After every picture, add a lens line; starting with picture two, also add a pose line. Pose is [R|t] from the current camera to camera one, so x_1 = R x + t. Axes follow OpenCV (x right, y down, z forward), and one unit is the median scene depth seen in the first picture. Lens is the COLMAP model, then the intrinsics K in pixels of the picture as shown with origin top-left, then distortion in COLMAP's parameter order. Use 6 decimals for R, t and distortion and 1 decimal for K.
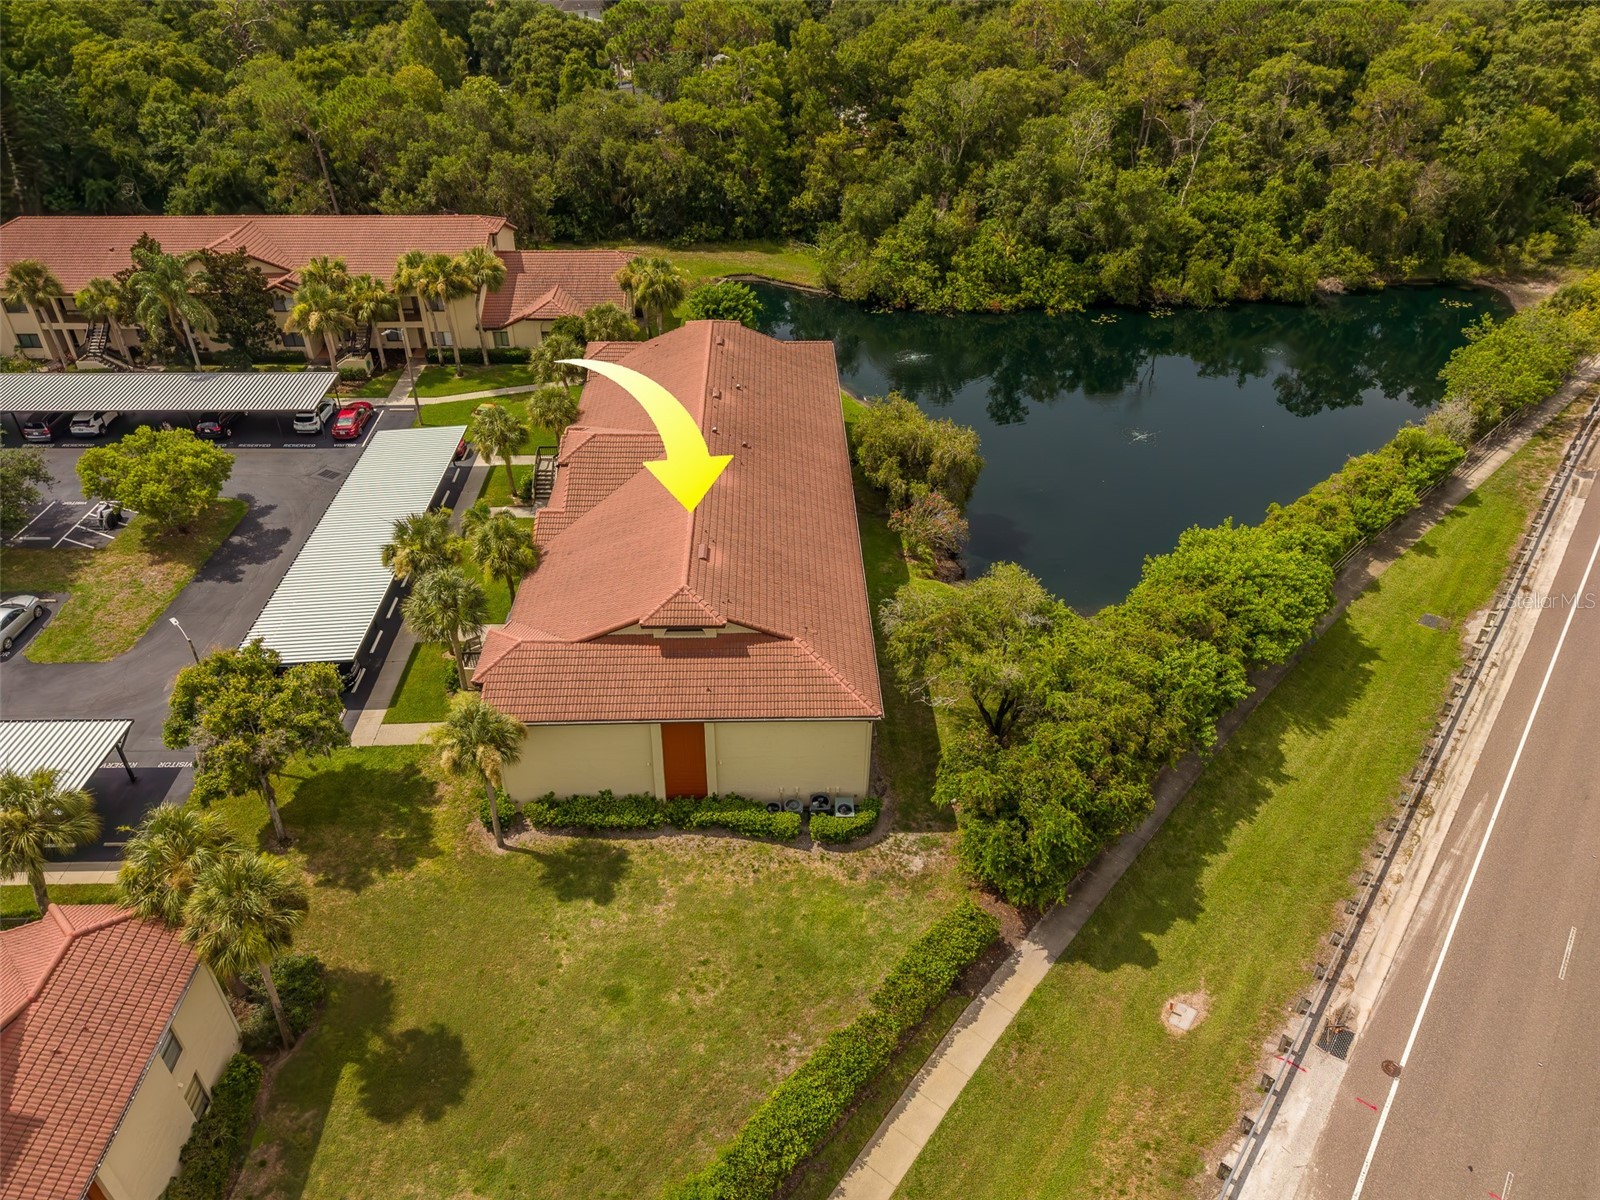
lens RADIAL K [[1096.9, 0, 803.9], [0, 1096.9, 588.3], [0, 0, 1]] dist [0.017746, -0.011023]
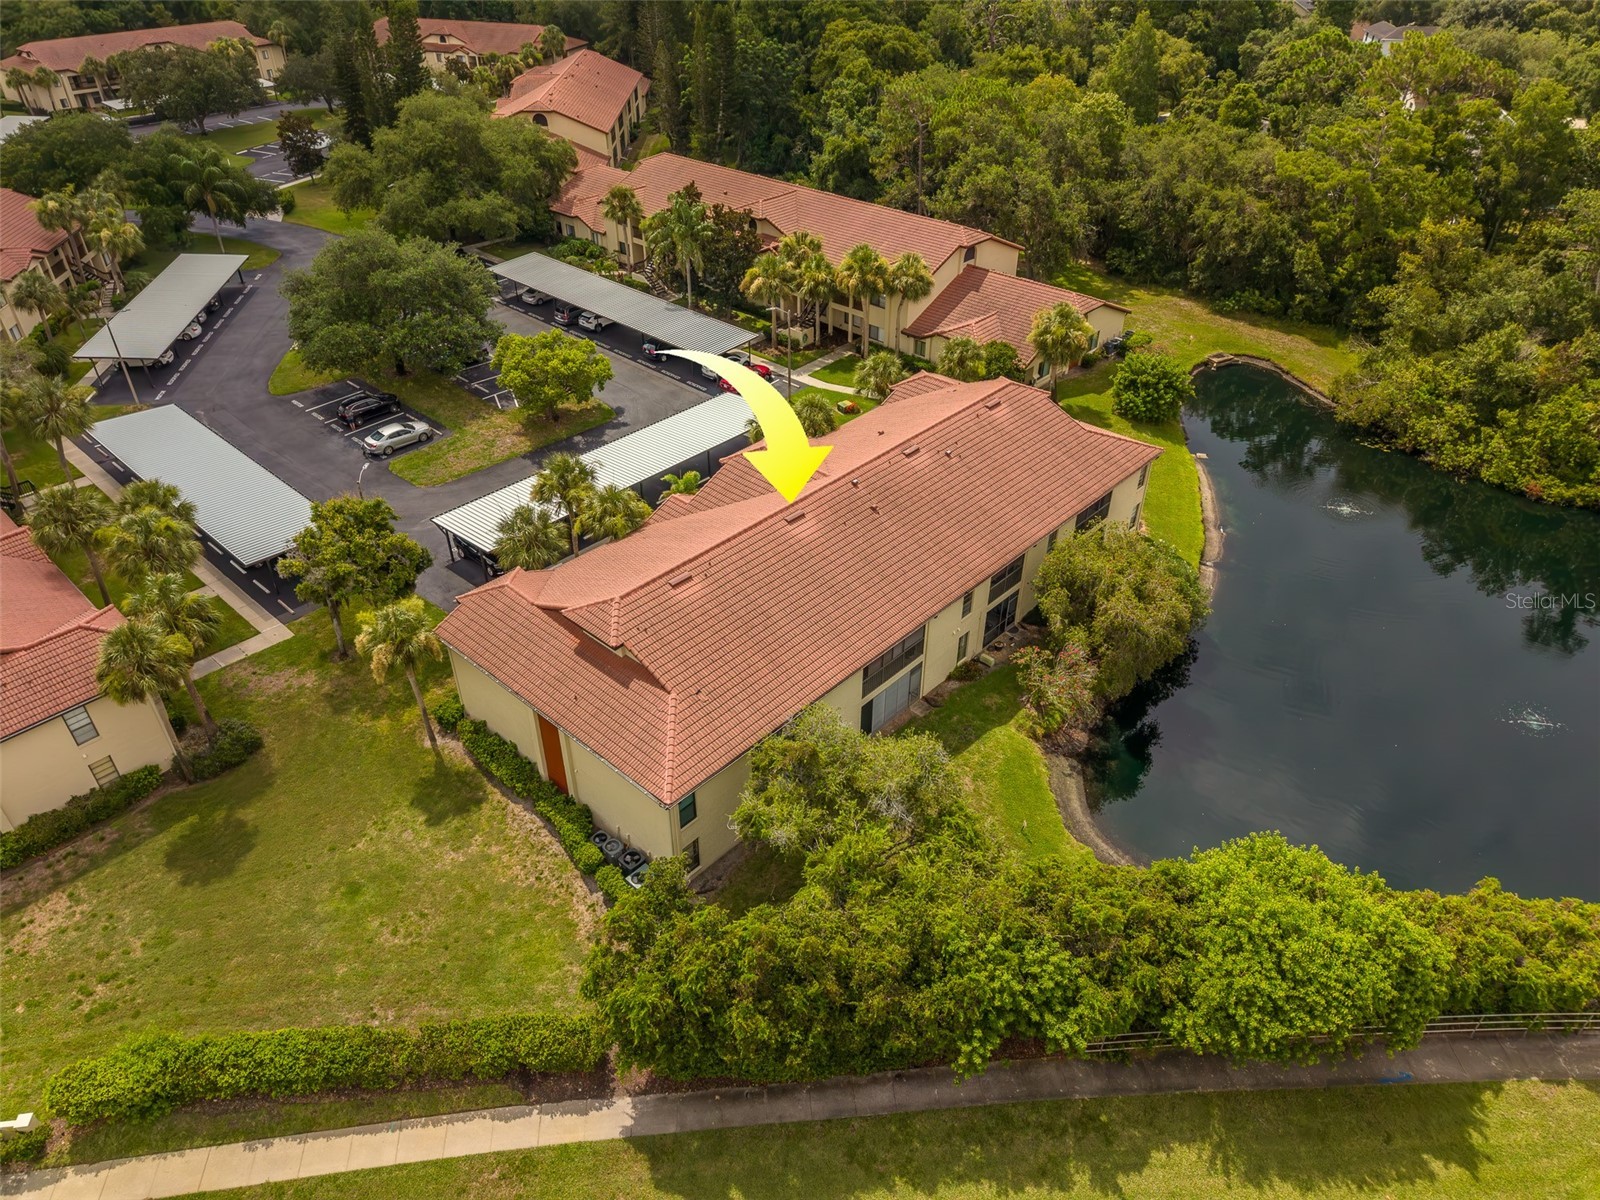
lens RADIAL K [[1096.9, 0, 800.1], [0, 1096.9, 611.1], [0, 0, 1]] dist [0.017746, -0.011023]
pose [[0.711797, 0.404721, -0.574061, 0.369268], [-0.396460, 0.906162, 0.147274, -0.128085], [0.579797, 0.122764, 0.805459, 0.174346]]
